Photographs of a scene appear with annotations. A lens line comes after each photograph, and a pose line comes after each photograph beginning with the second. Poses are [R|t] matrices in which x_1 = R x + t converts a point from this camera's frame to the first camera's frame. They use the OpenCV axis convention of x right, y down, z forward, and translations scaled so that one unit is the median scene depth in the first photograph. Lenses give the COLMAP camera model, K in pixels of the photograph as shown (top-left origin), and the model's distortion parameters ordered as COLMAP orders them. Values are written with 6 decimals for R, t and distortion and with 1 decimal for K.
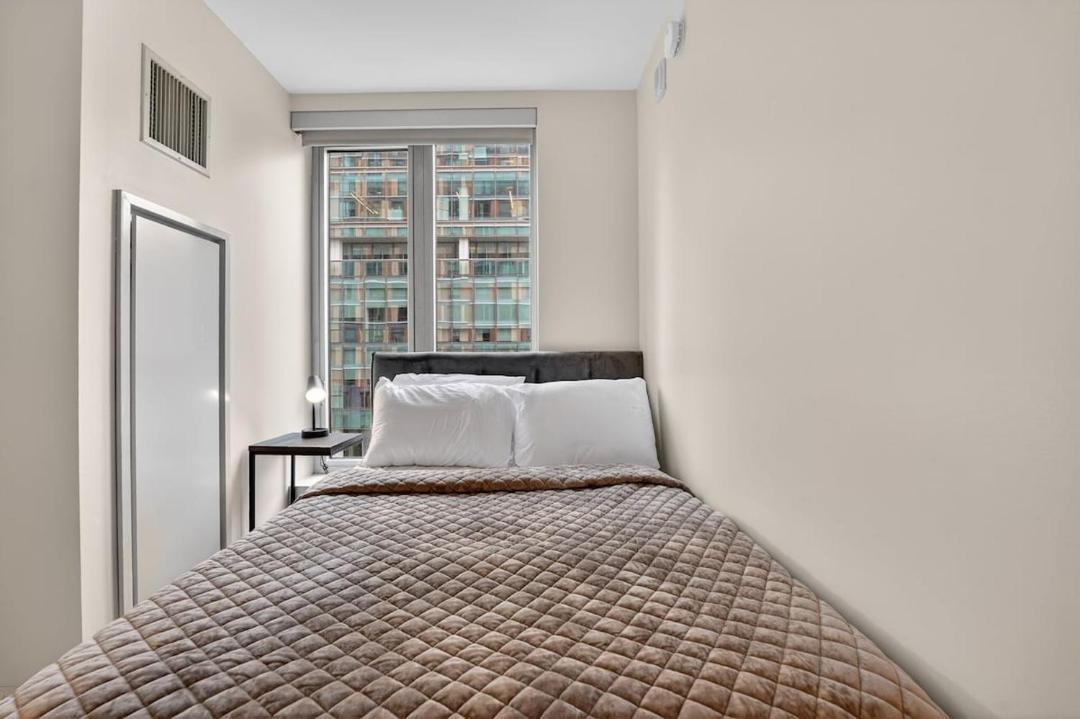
lens RADIAL K [[447.9, 0, 534.3], [0, 447.9, 359.7], [0, 0, 1]] dist [-0.027336, 0.000028]
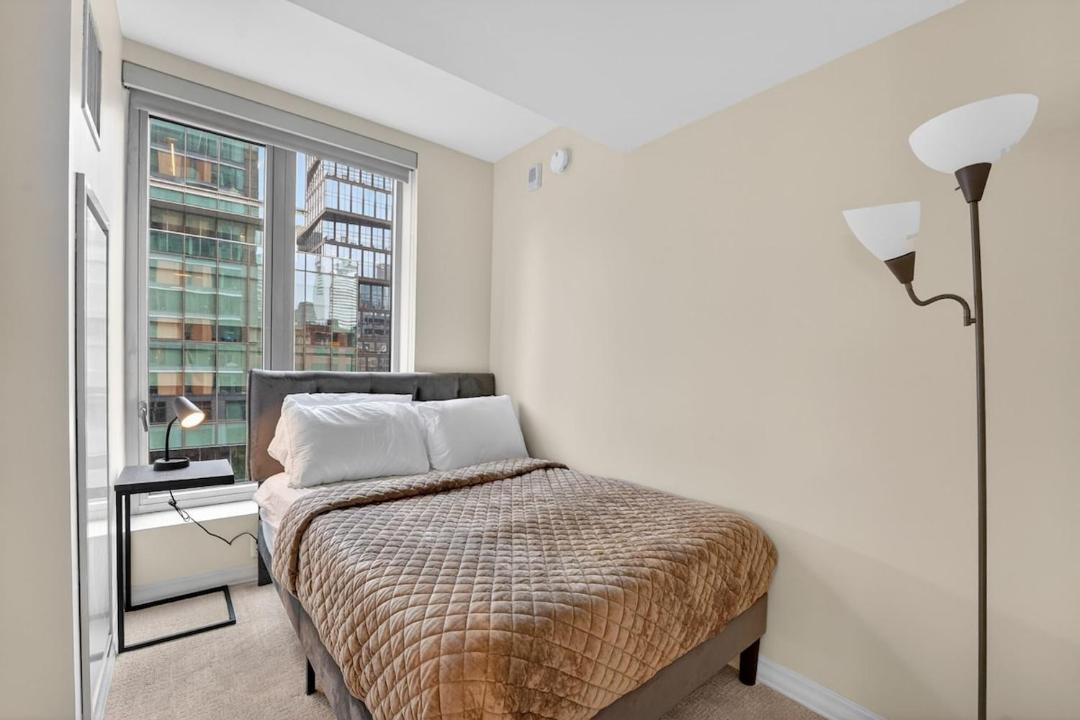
lens RADIAL K [[448.7, 0, 542.6], [0, 448.7, 382.9], [0, 0, 1]] dist [-0.026286, 0.000342]
pose [[0.779245, 0.003754, 0.626708, -0.464725], [-0.026072, 0.999311, 0.026431, -0.029949], [-0.626177, -0.036936, 0.778805, -0.092778]]
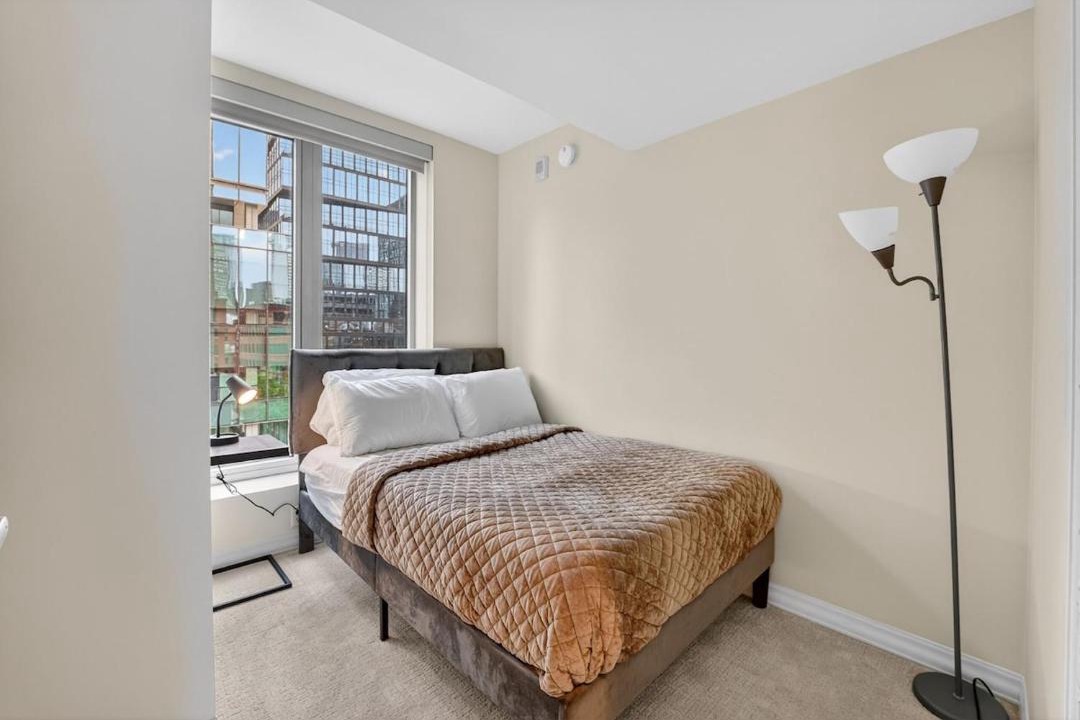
lens RADIAL K [[443.0, 0, 536.4], [0, 443.0, 346.3], [0, 0, 1]] dist [-0.022719, -0.000347]
pose [[0.734762, 0.001436, 0.678323, -0.623585], [-0.002531, 0.999997, 0.000625, -0.025709], [-0.678320, -0.002177, 0.734763, -0.080684]]
